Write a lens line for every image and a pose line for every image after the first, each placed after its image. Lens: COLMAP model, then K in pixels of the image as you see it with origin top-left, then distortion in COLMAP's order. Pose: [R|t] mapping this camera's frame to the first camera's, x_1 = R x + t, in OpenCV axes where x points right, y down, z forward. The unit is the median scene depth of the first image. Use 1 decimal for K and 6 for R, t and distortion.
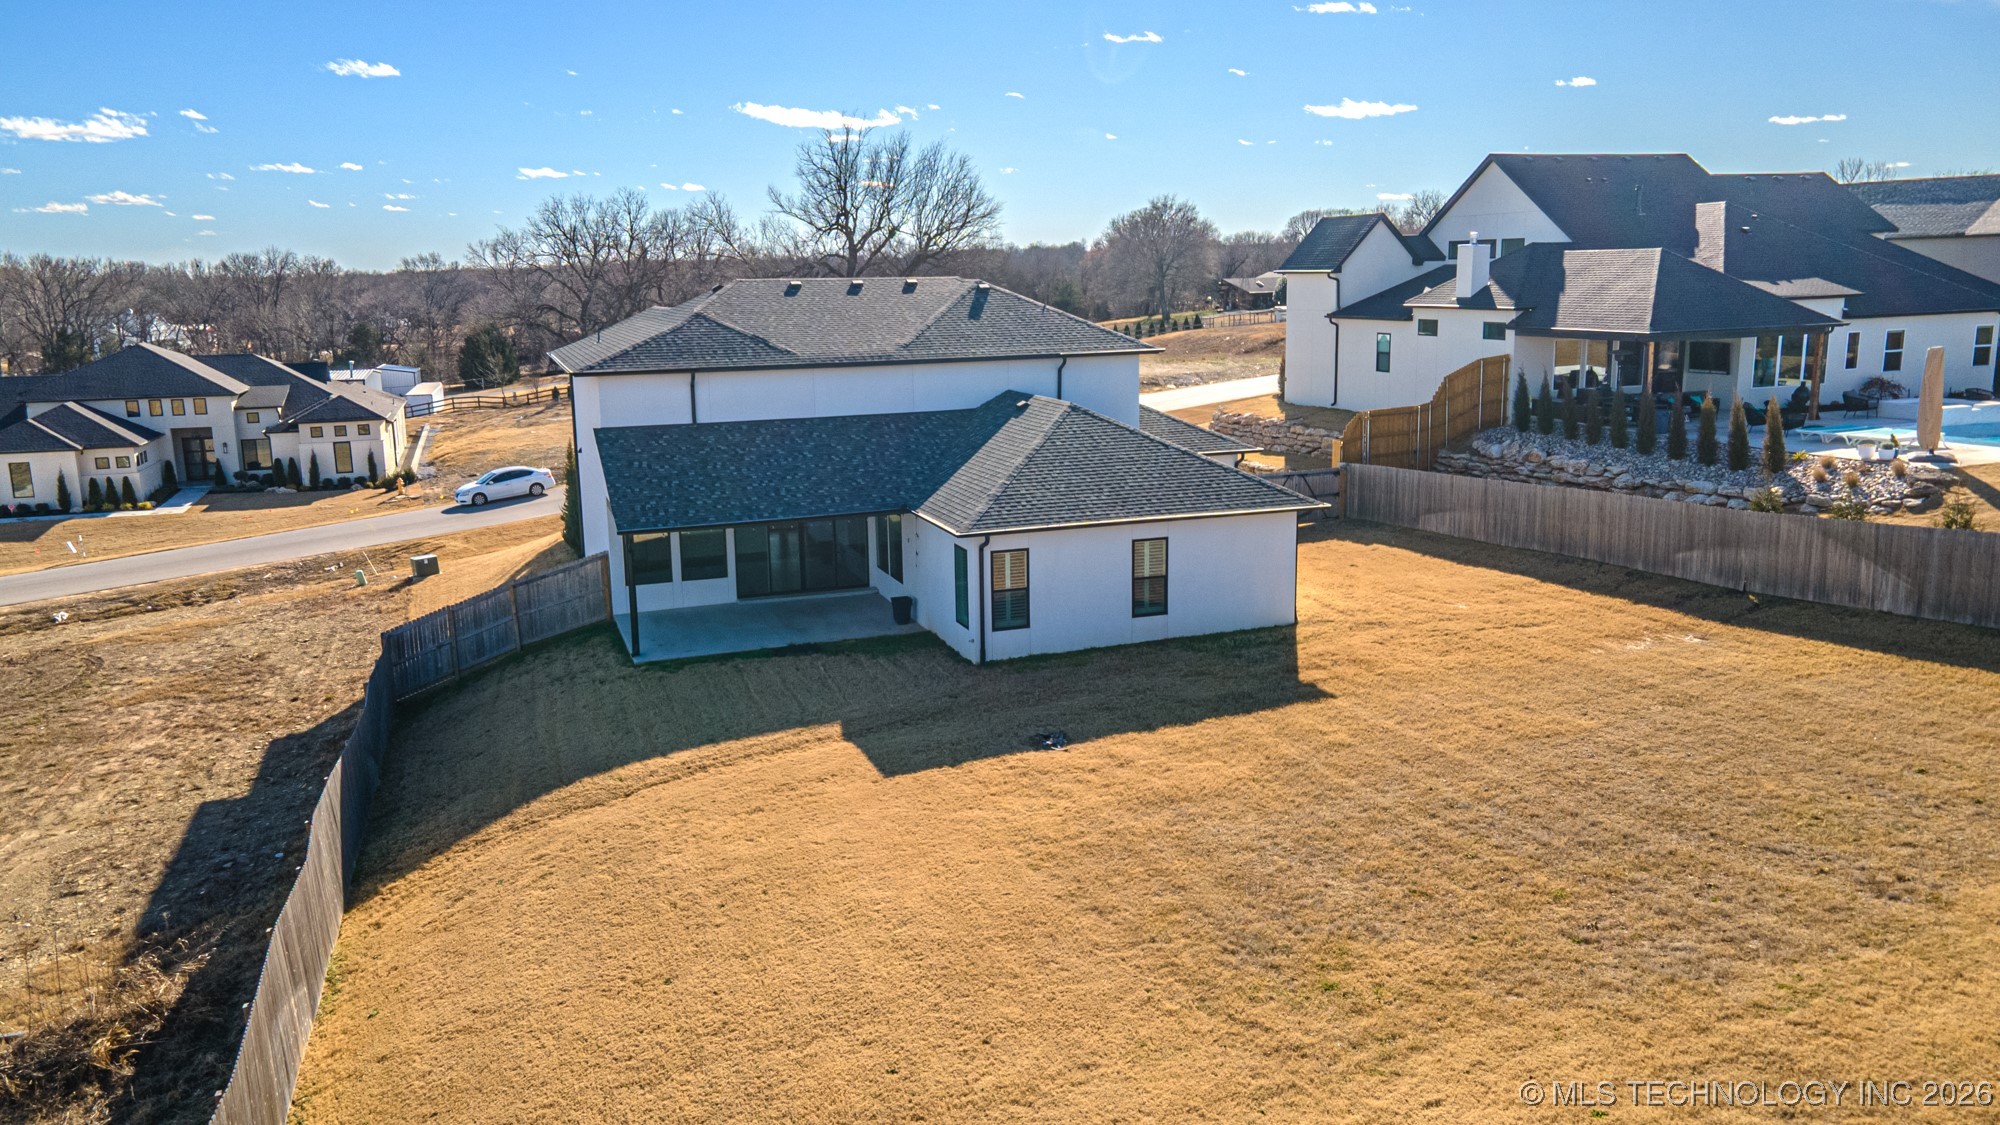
lens RADIAL K [[1451.7, 0, 986.0], [0, 1451.7, 551.5], [0, 0, 1]] dist [0.034715, 0.002983]
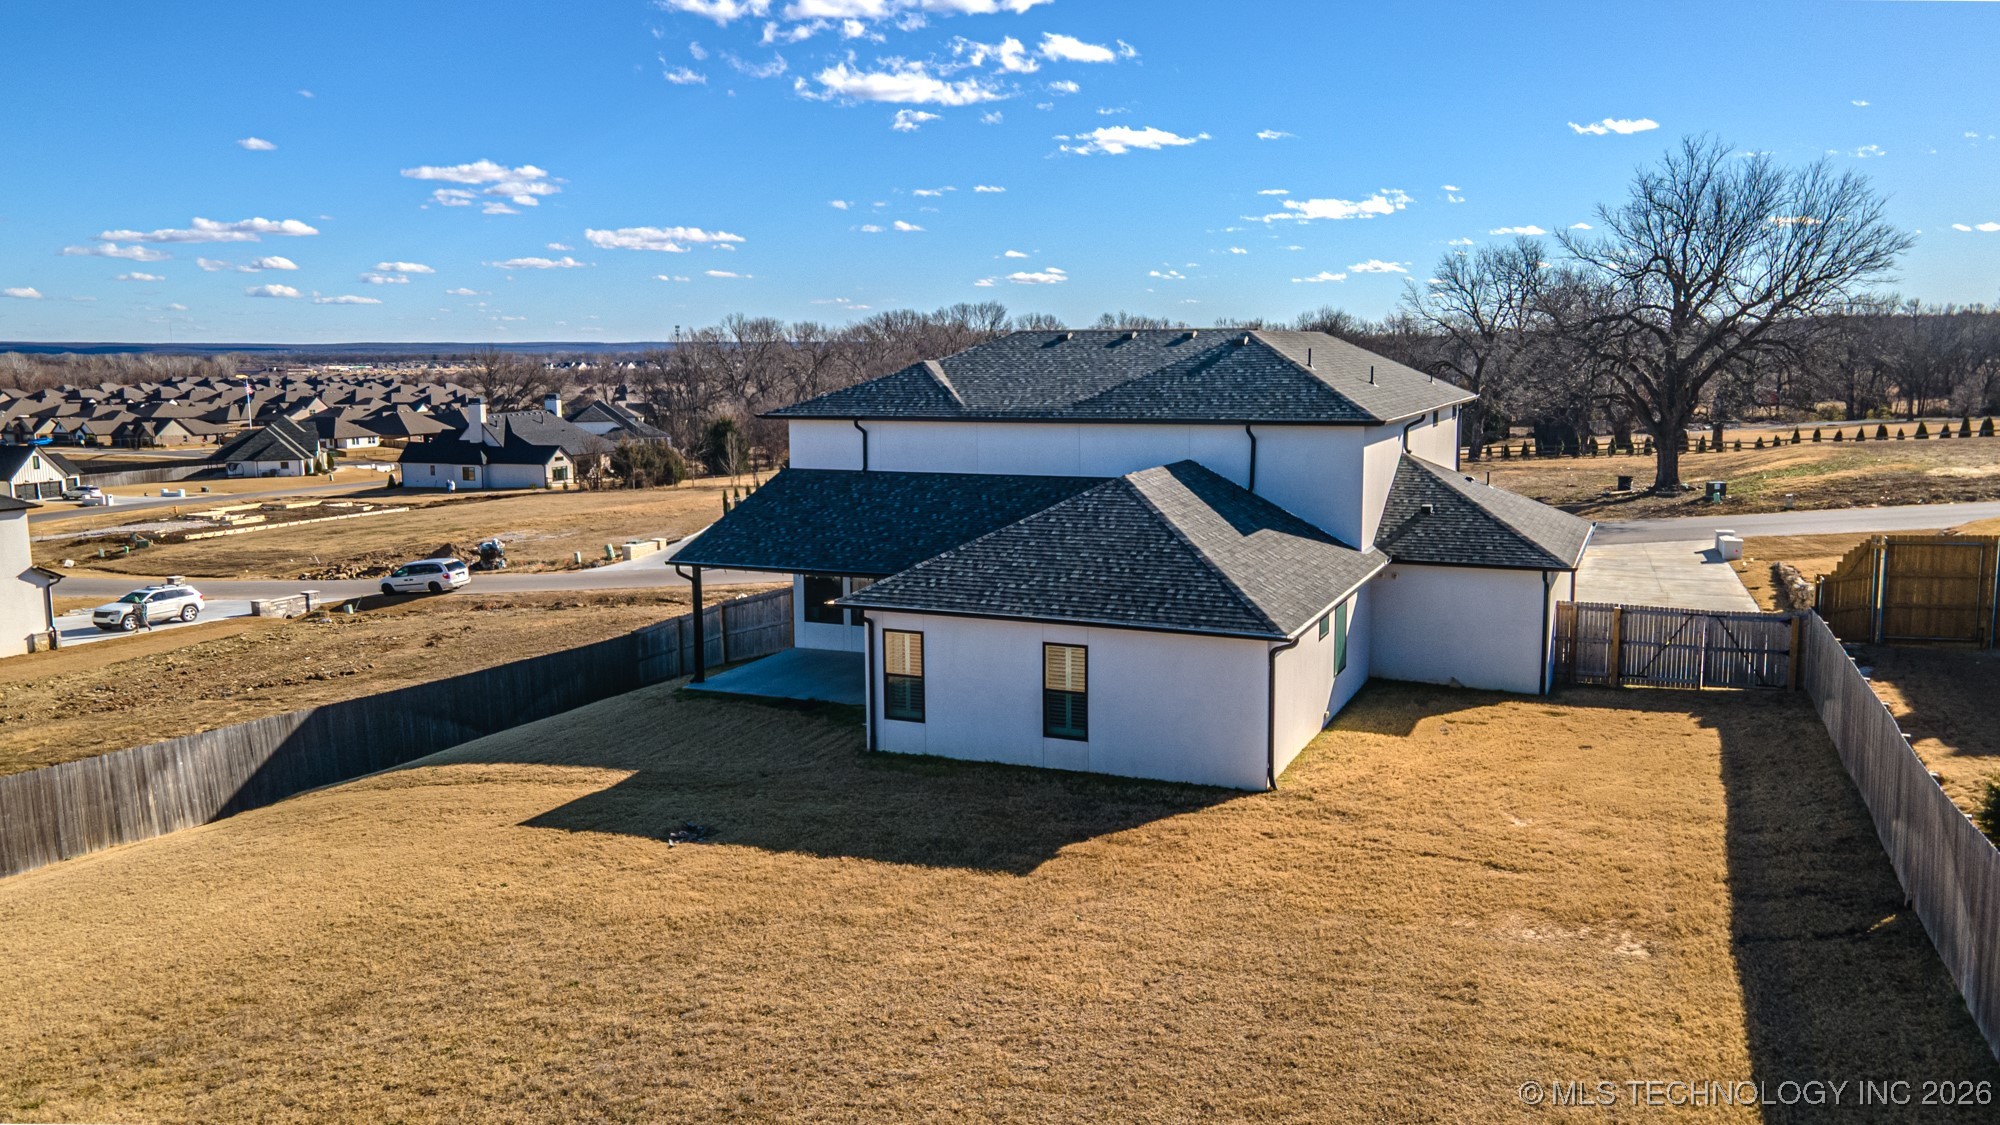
lens RADIAL K [[1478.8, 0, 993.4], [0, 1478.8, 568.6], [0, 0, 1]] dist [0.038603, 0.003430]
pose [[0.725855, 0.115191, -0.678134, 0.590388], [-0.136091, 0.990439, 0.022573, -0.058976], [0.674251, 0.075903, 0.734591, 0.332308]]
